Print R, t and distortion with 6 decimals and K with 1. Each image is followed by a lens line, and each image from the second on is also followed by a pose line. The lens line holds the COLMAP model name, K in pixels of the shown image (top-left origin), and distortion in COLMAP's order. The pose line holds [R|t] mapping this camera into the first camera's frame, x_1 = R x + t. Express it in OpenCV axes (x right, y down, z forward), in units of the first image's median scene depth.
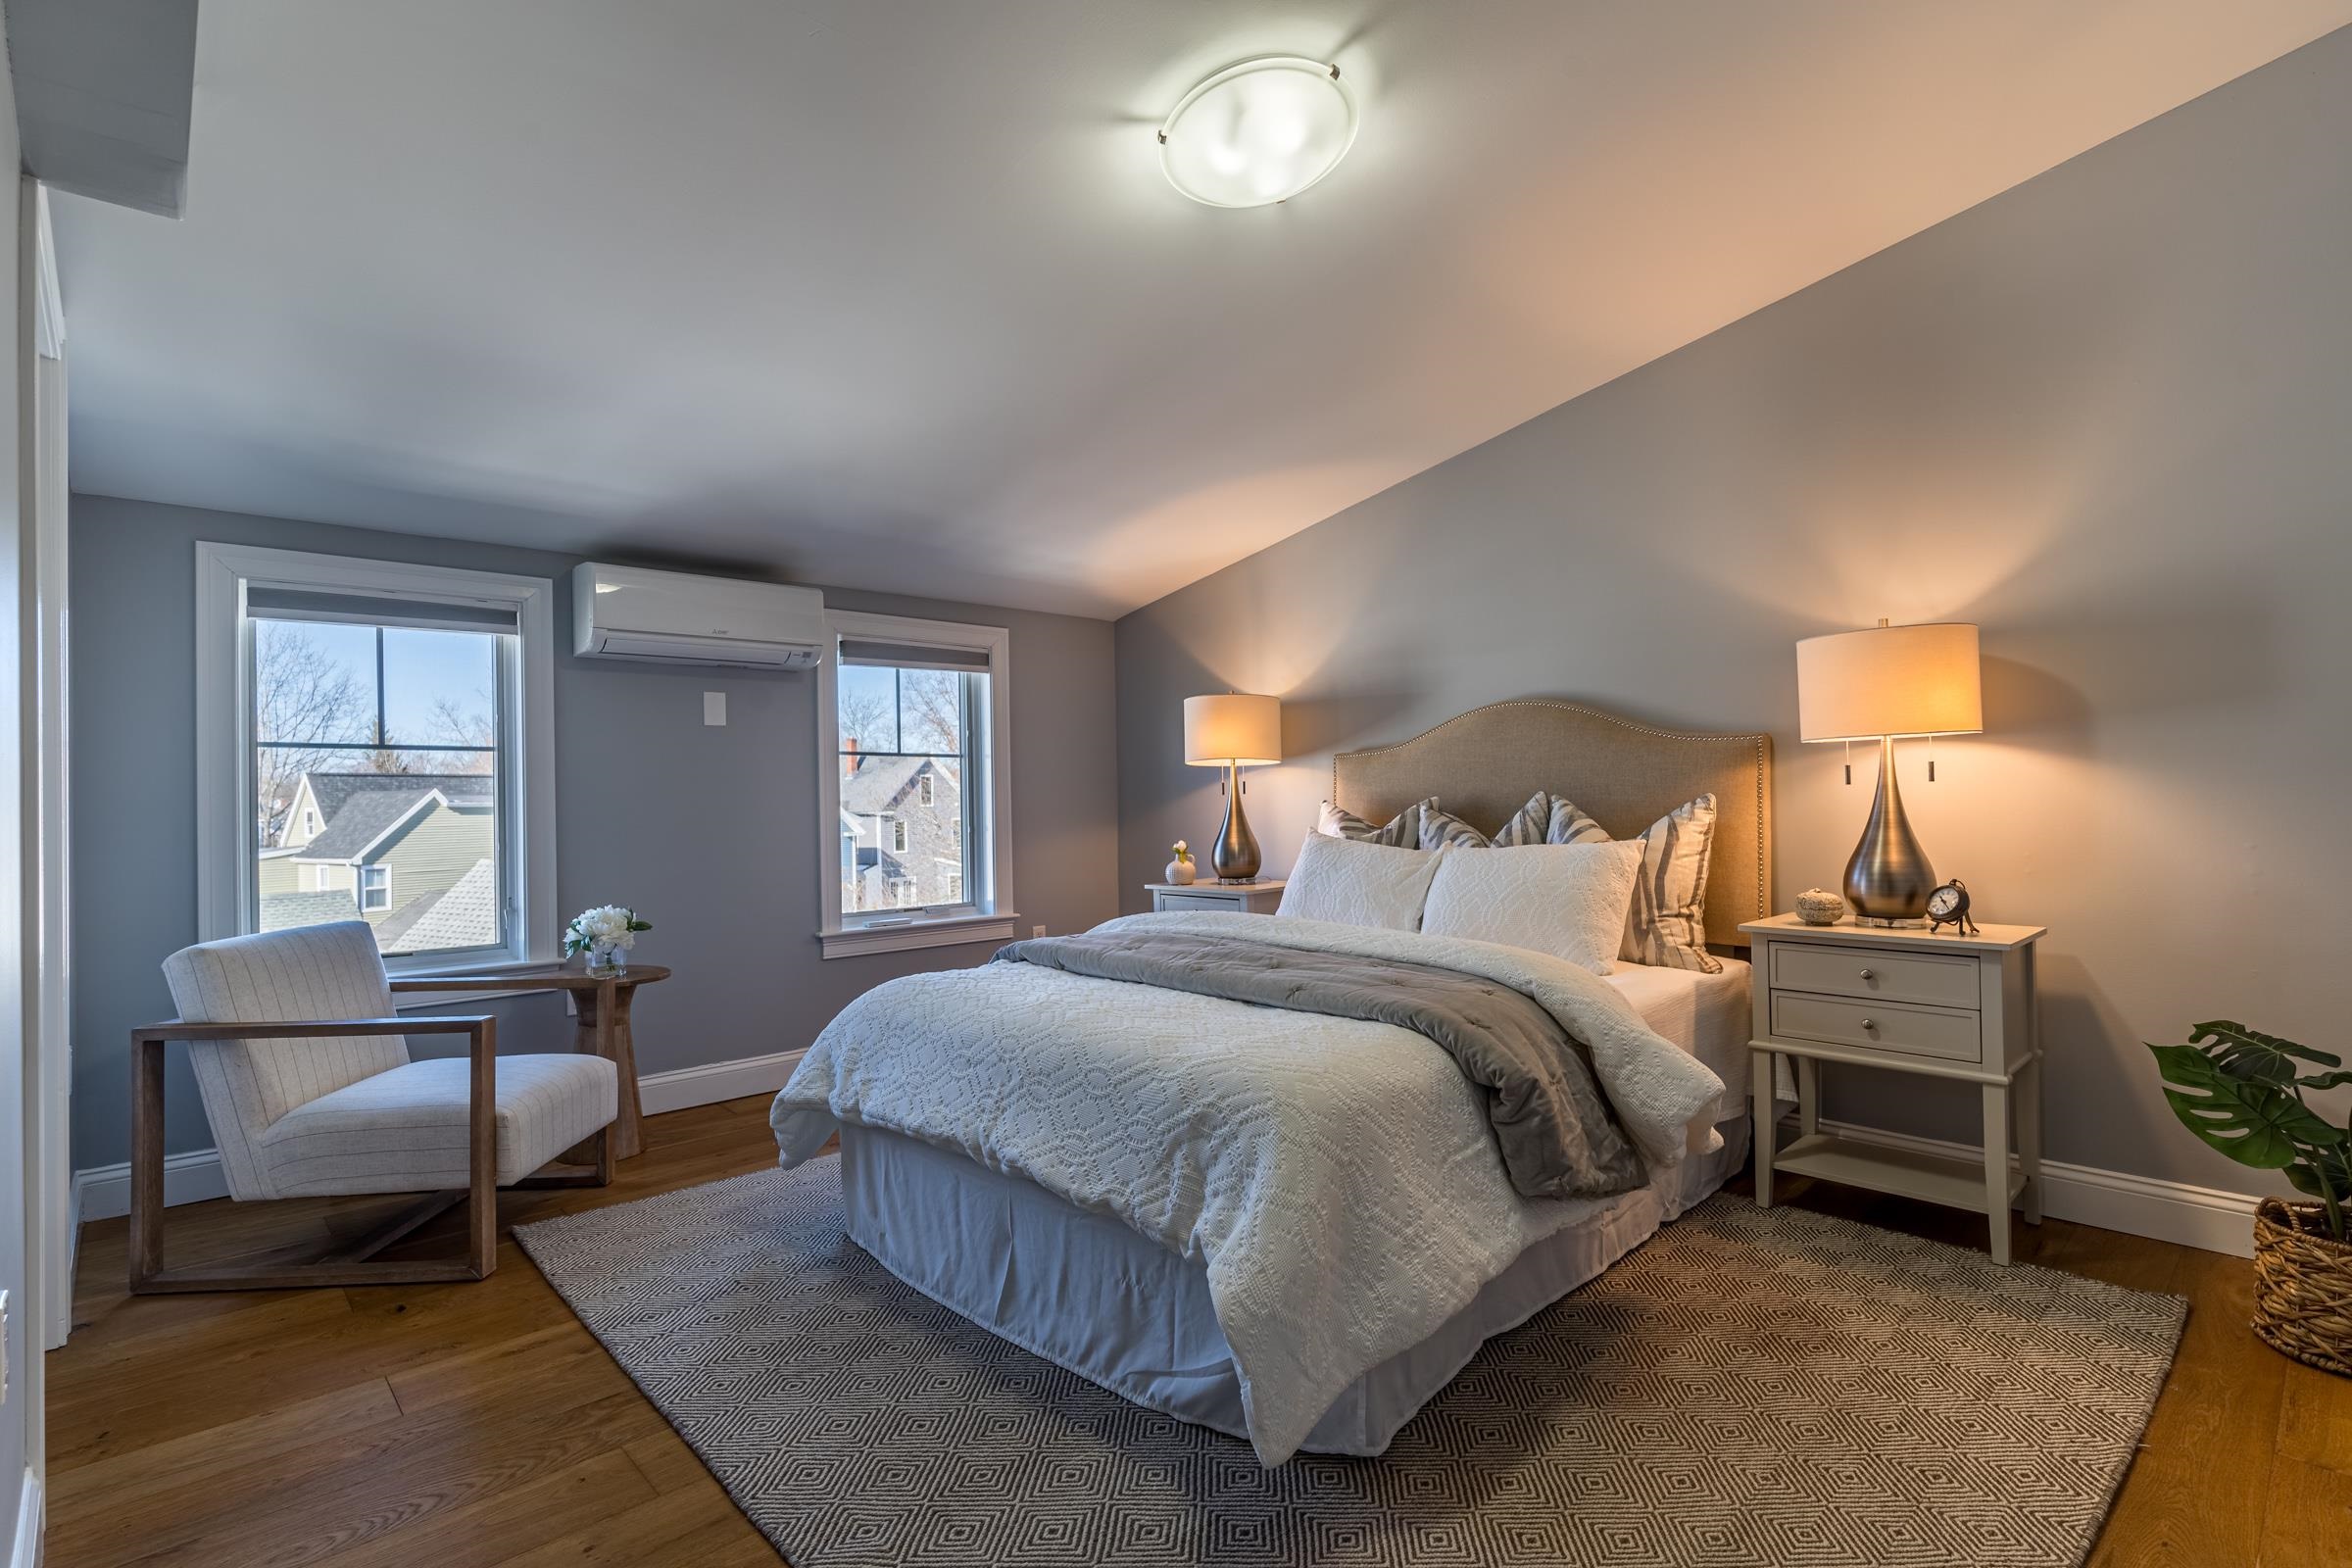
lens RADIAL K [[1124.8, 0, 1173.0], [0, 1124.8, 791.7], [0, 0, 1]] dist [-0.001575, 0.001762]
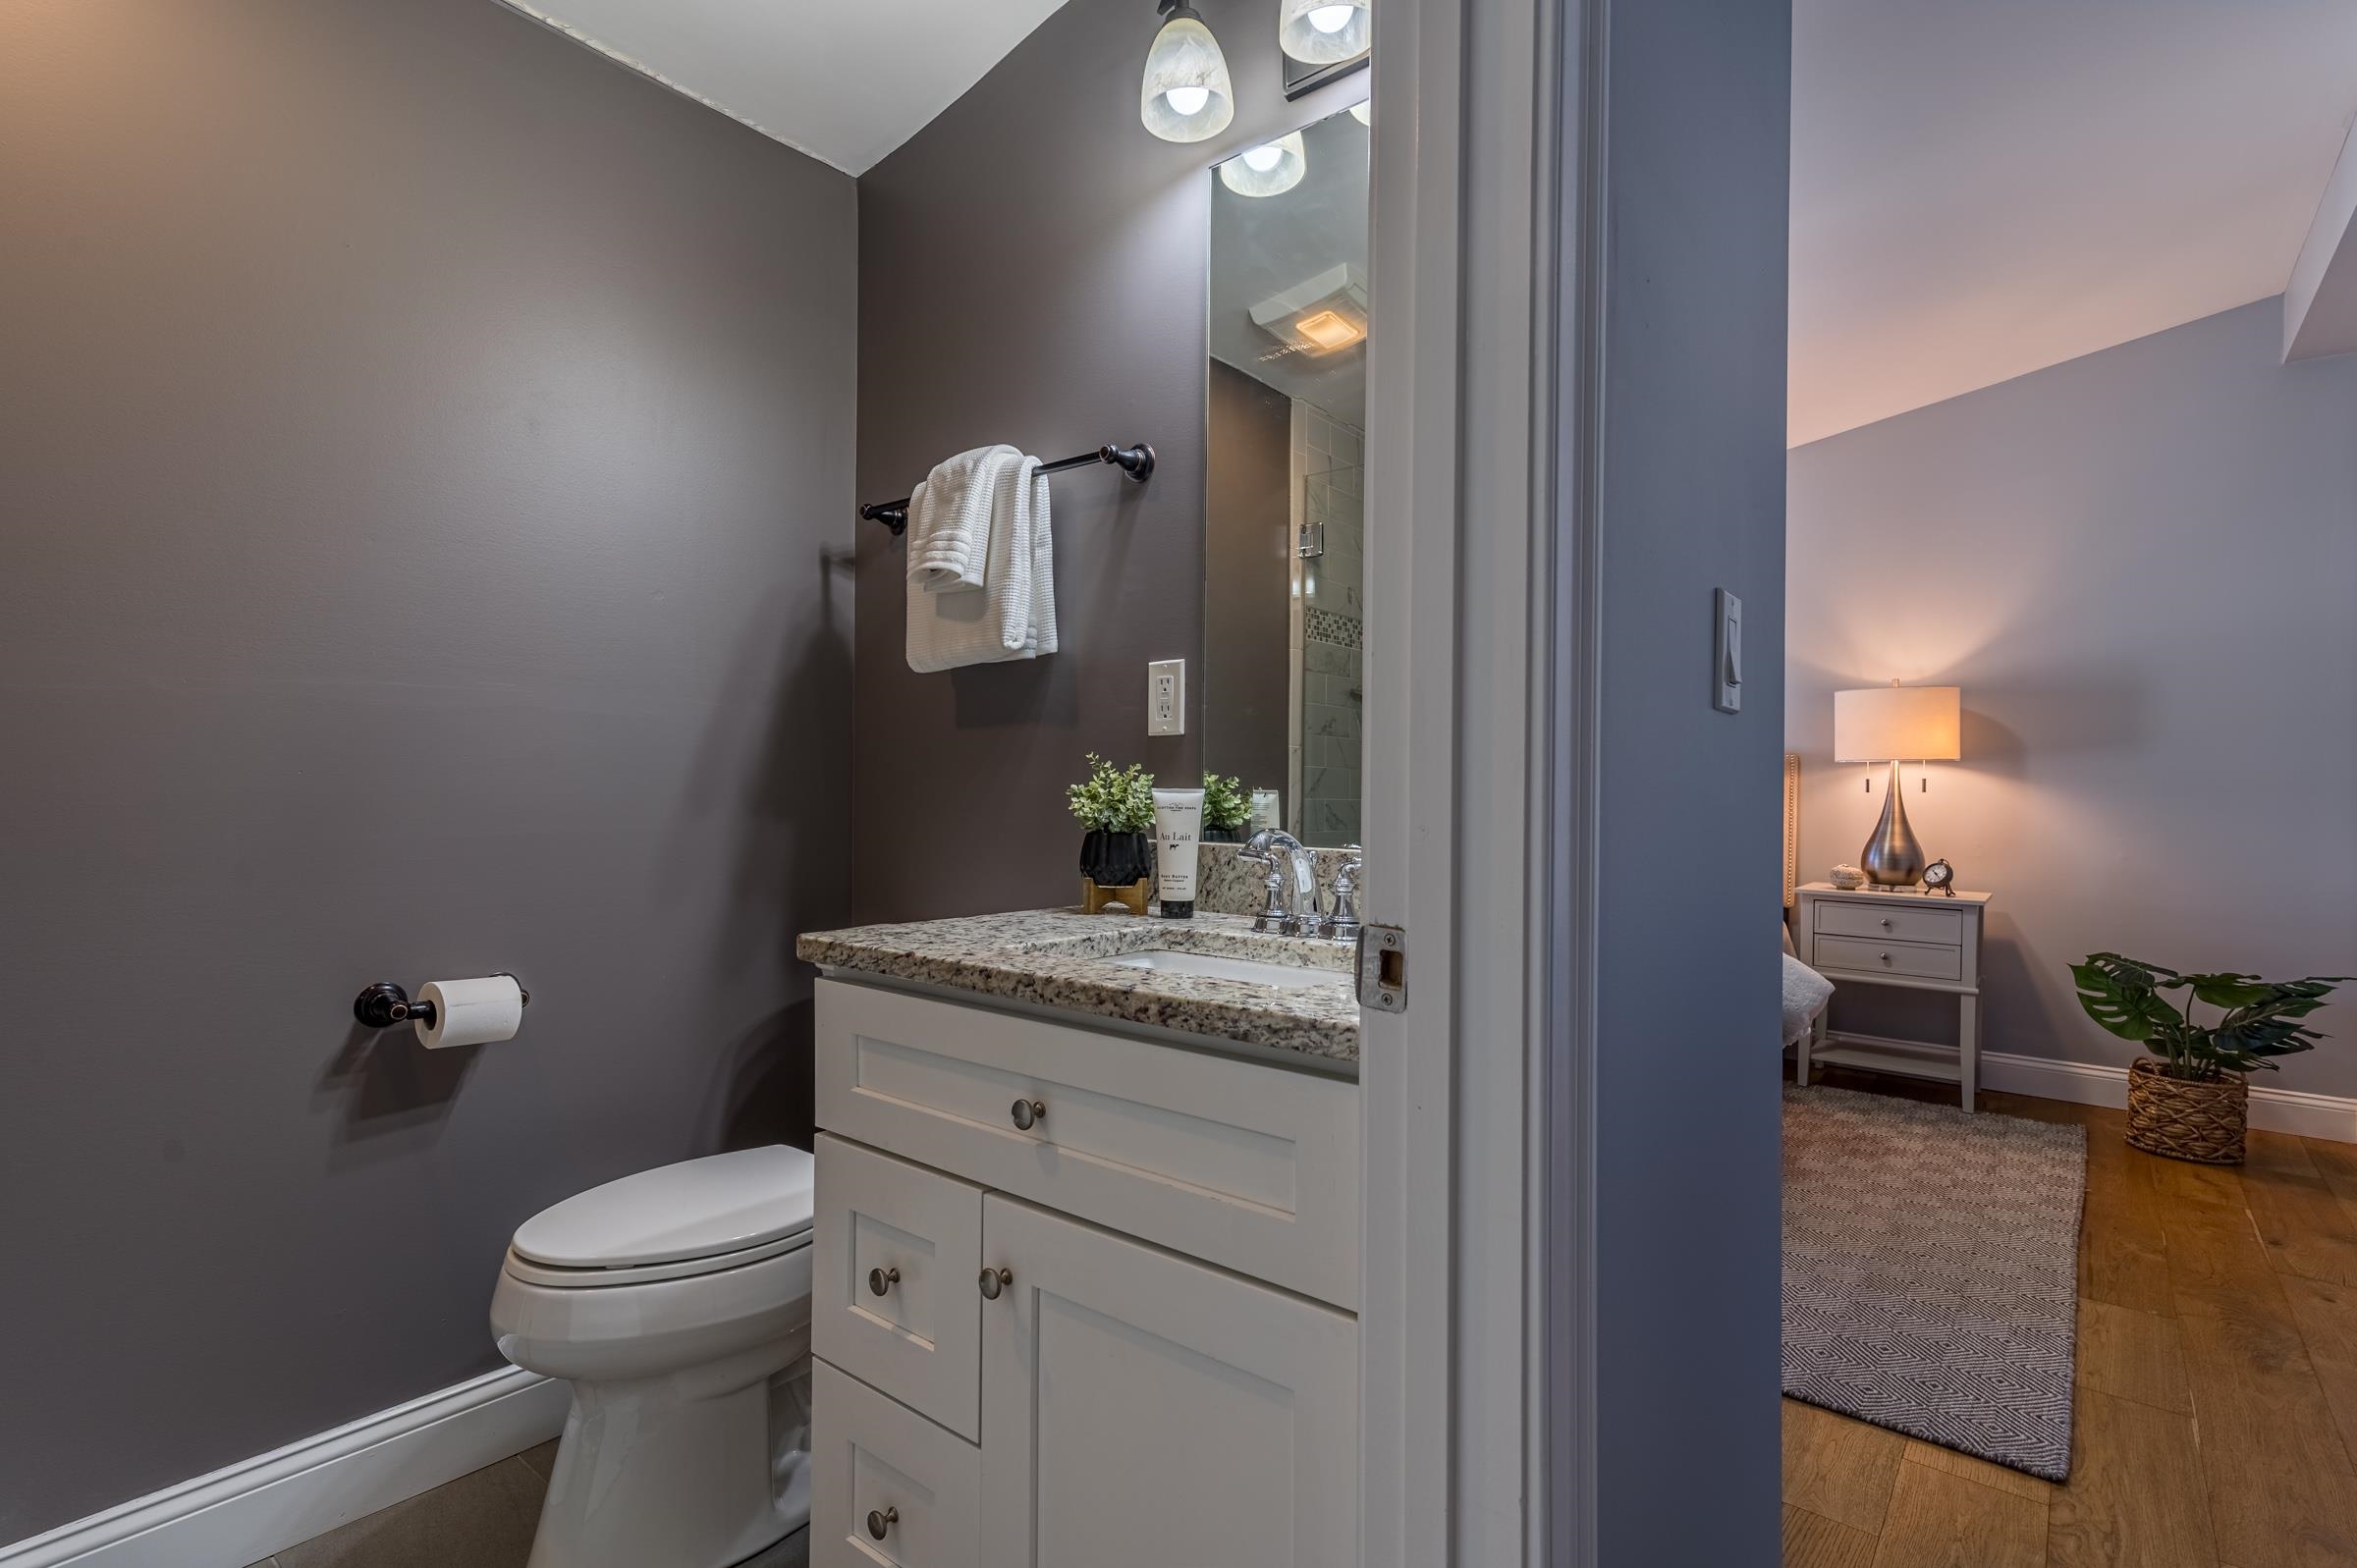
lens RADIAL K [[1127.0, 0, 1181.4], [0, 1127.0, 786.2], [0, 0, 1]] dist [-0.001575, 0.001762]
pose [[0.989603, 0.029851, 0.140691, -0.533376], [-0.031272, 0.999480, 0.007903, 0.002217], [-0.140382, -0.012221, 0.990022, -0.343853]]
